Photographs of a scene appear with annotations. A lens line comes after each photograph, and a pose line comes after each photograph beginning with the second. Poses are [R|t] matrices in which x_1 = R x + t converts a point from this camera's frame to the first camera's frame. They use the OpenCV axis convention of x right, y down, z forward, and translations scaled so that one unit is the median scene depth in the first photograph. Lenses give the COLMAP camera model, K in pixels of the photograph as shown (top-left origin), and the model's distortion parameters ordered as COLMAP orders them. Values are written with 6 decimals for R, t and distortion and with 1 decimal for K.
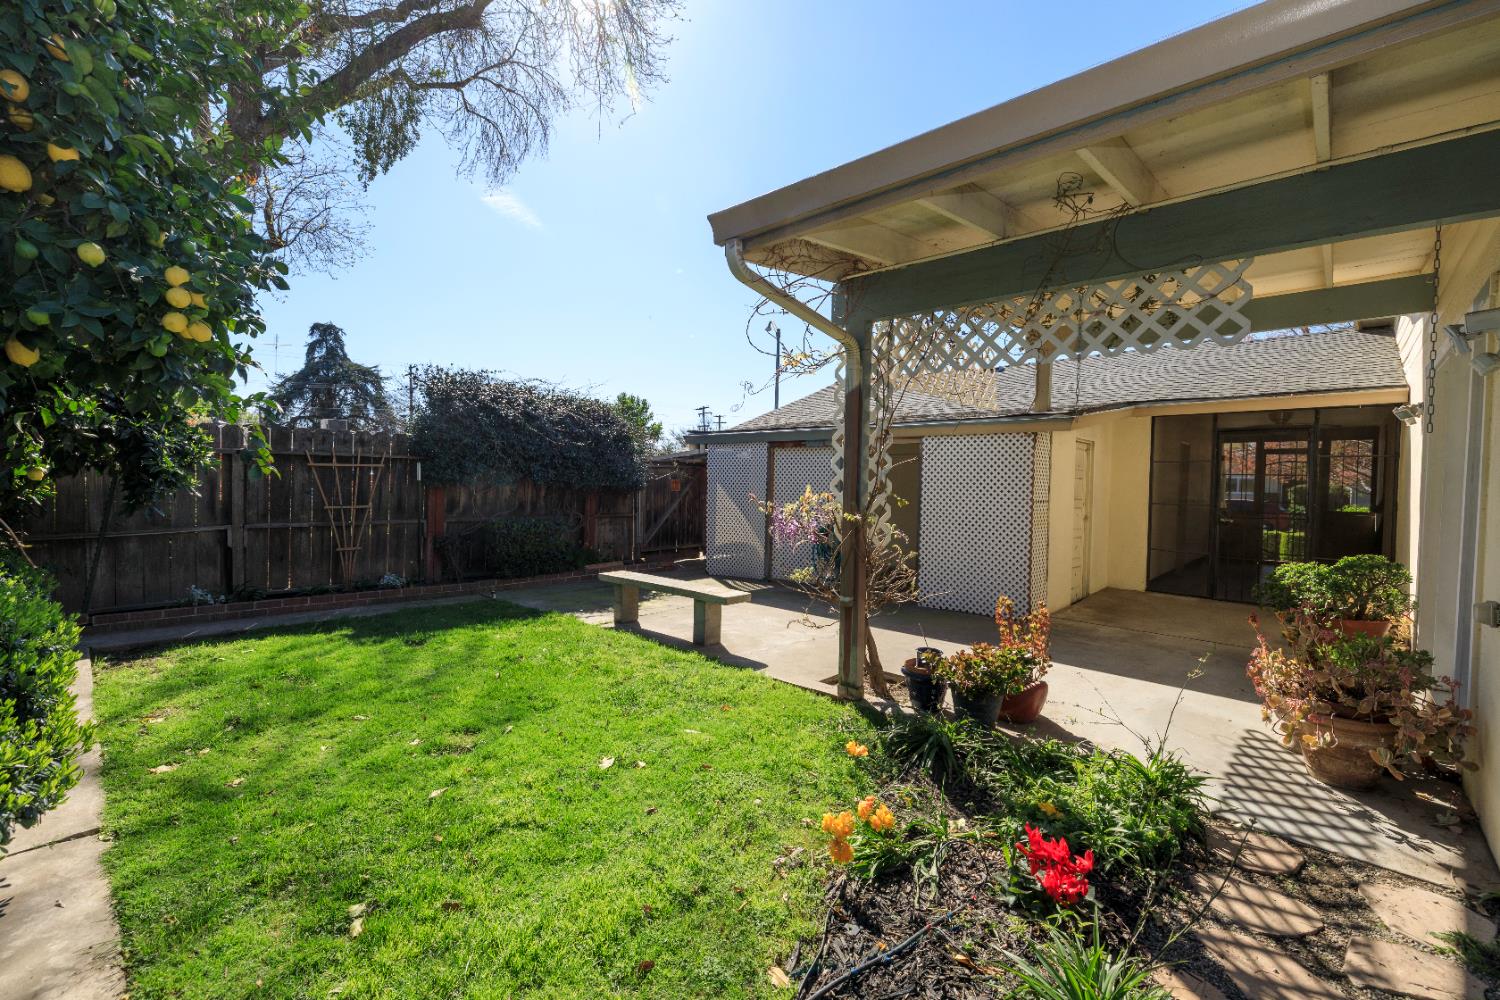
lens RADIAL K [[630.2, 0, 737.5], [0, 630.2, 497.6], [0, 0, 1]] dist [-0.000595, 0.000866]
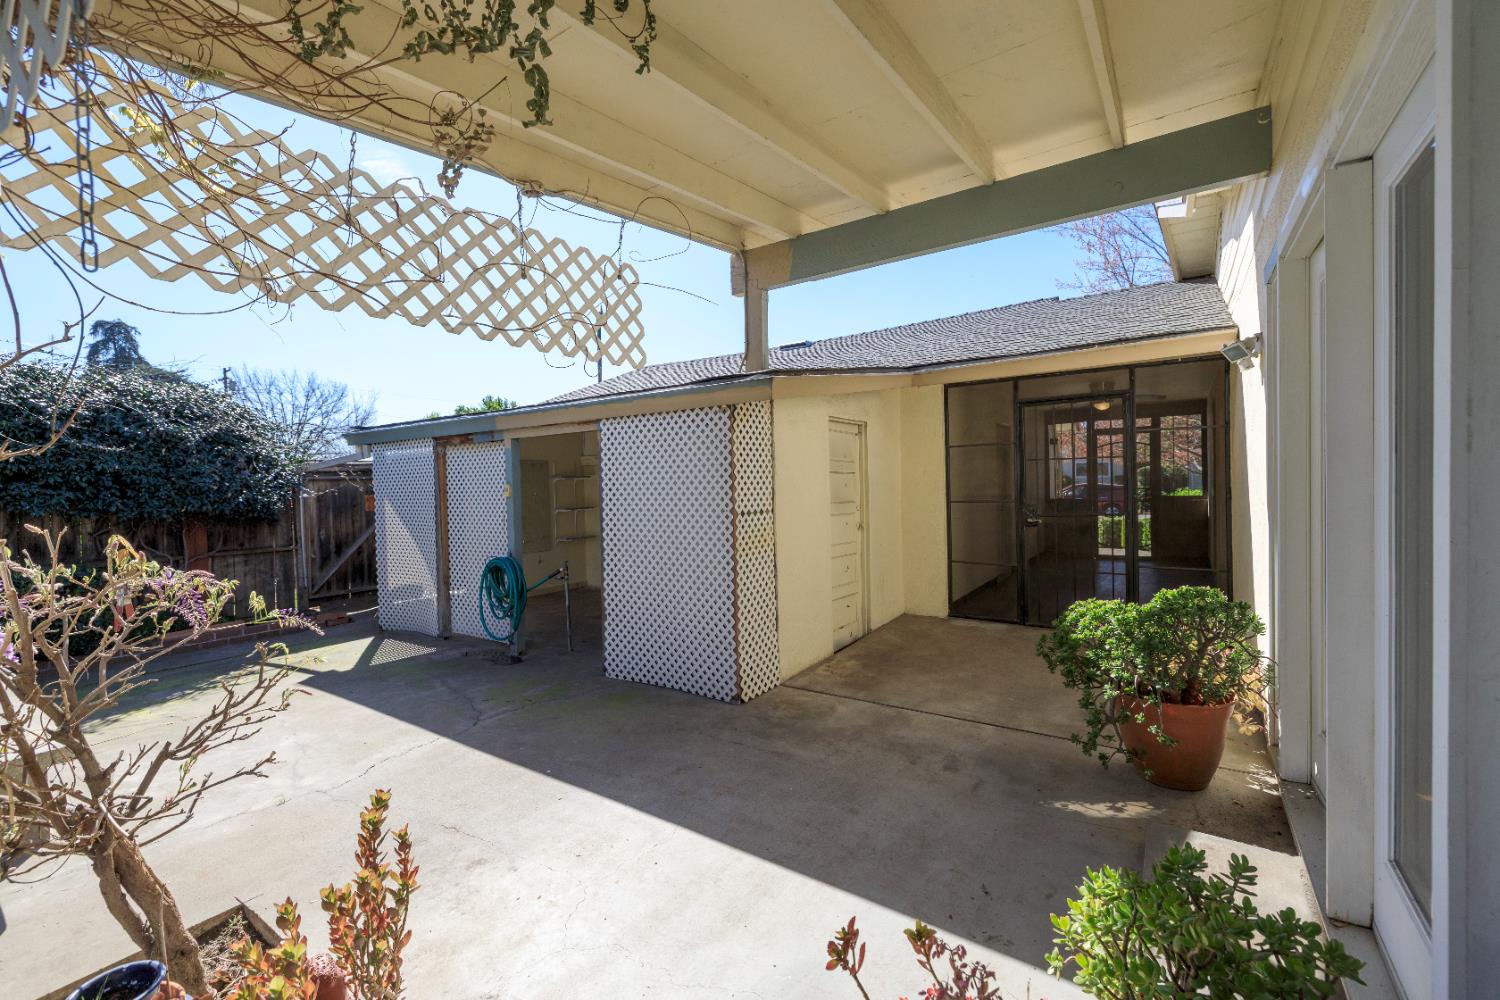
lens RADIAL K [[630.2, 0, 745.7], [0, 630.2, 494.8], [0, 0, 1]] dist [-0.000595, 0.000866]
pose [[0.986553, -0.046647, 0.156647, 0.337192], [0.047682, 0.998858, -0.002855, -0.009555], [-0.156335, 0.010286, 0.987651, 0.327247]]
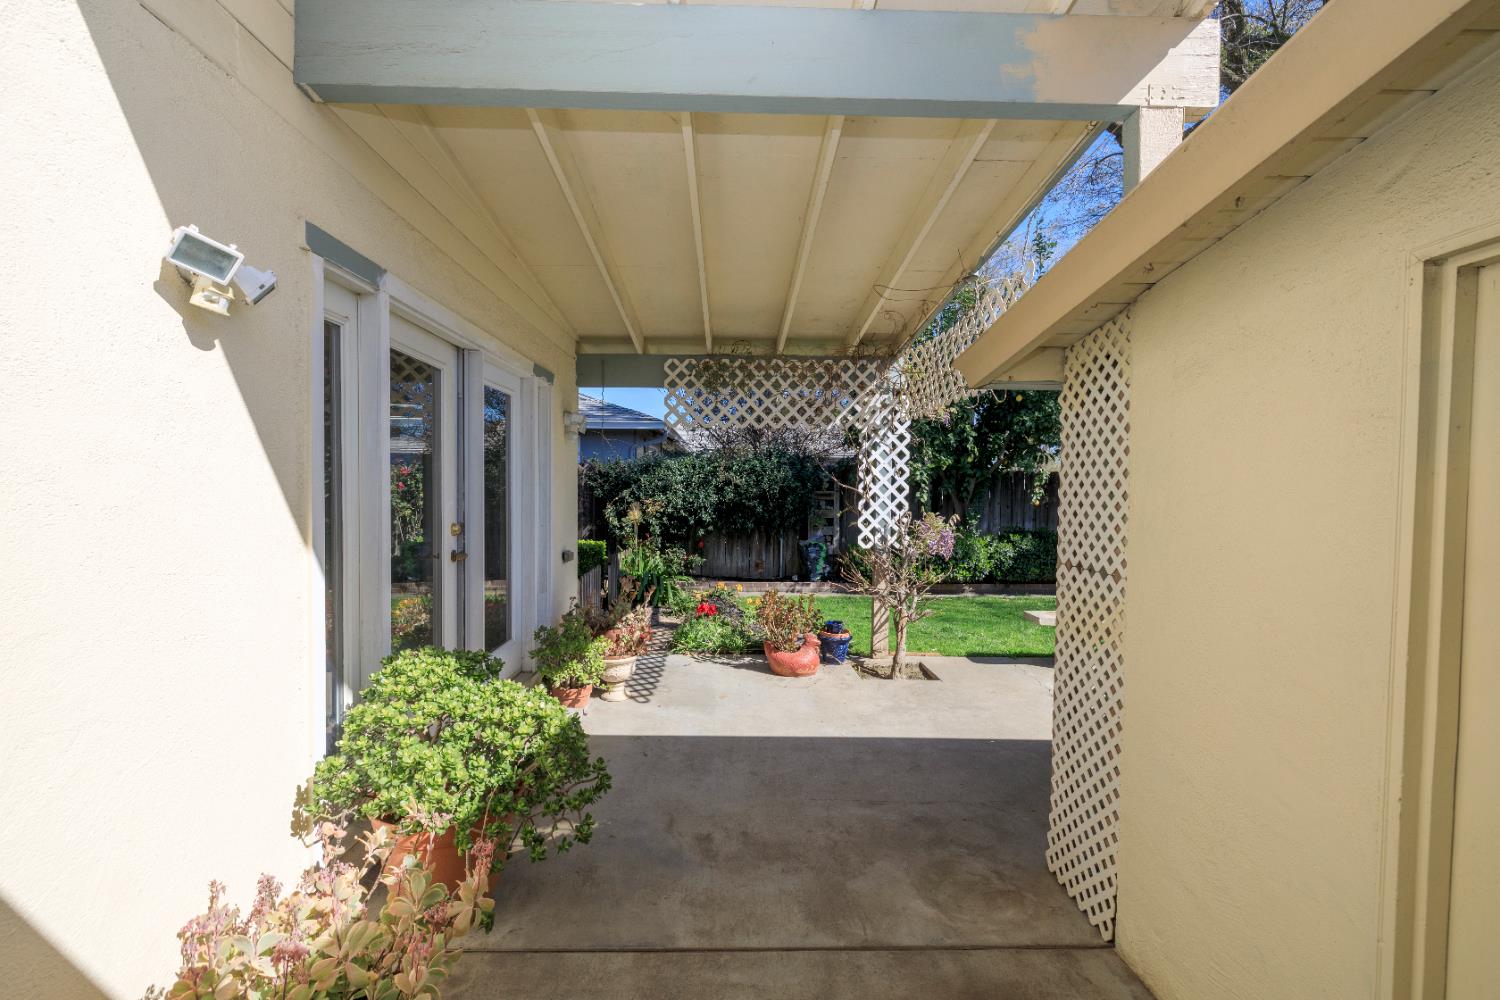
lens RADIAL K [[630.2, 0, 743.8], [0, 630.2, 496.7], [0, 0, 1]] dist [-0.000595, 0.000866]
pose [[-0.712911, -0.019046, -0.700996, 0.790025], [-0.048925, 0.998546, 0.022626, -0.030509], [0.699546, 0.050426, -0.712806, 1.015349]]
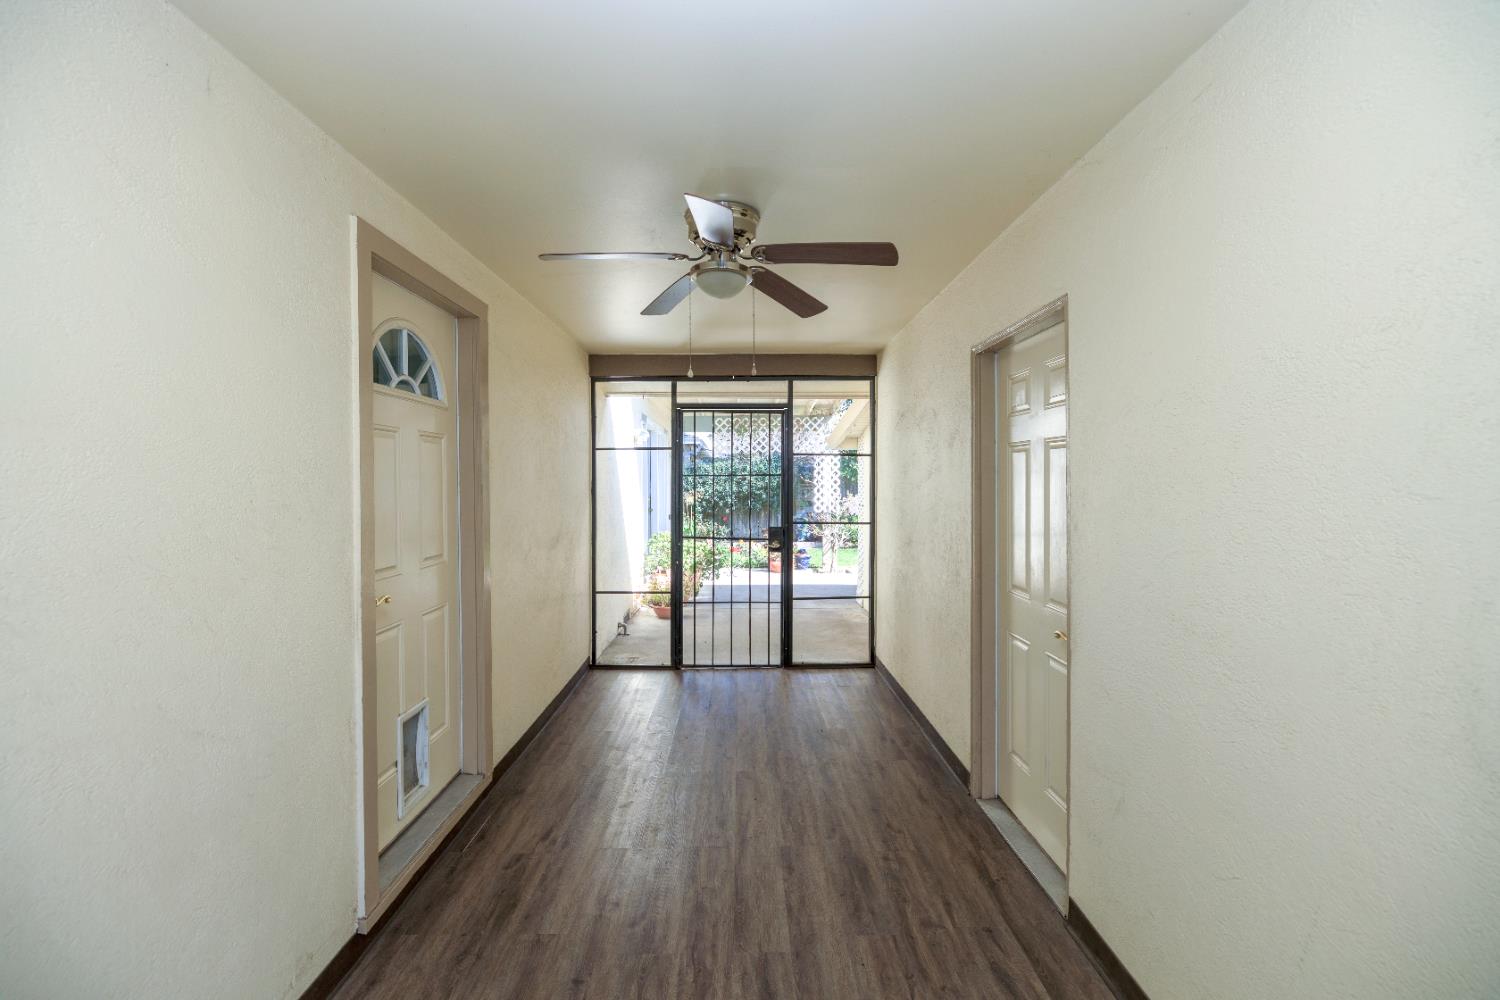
lens RADIAL K [[630.2, 0, 749.0], [0, 630.2, 491.6], [0, 0, 1]] dist [-0.000595, 0.000866]
pose [[-0.713213, -0.007521, -0.700907, 1.017369], [-0.035019, 0.999076, 0.024913, -0.034209], [0.700072, 0.042313, -0.712817, 1.236390]]
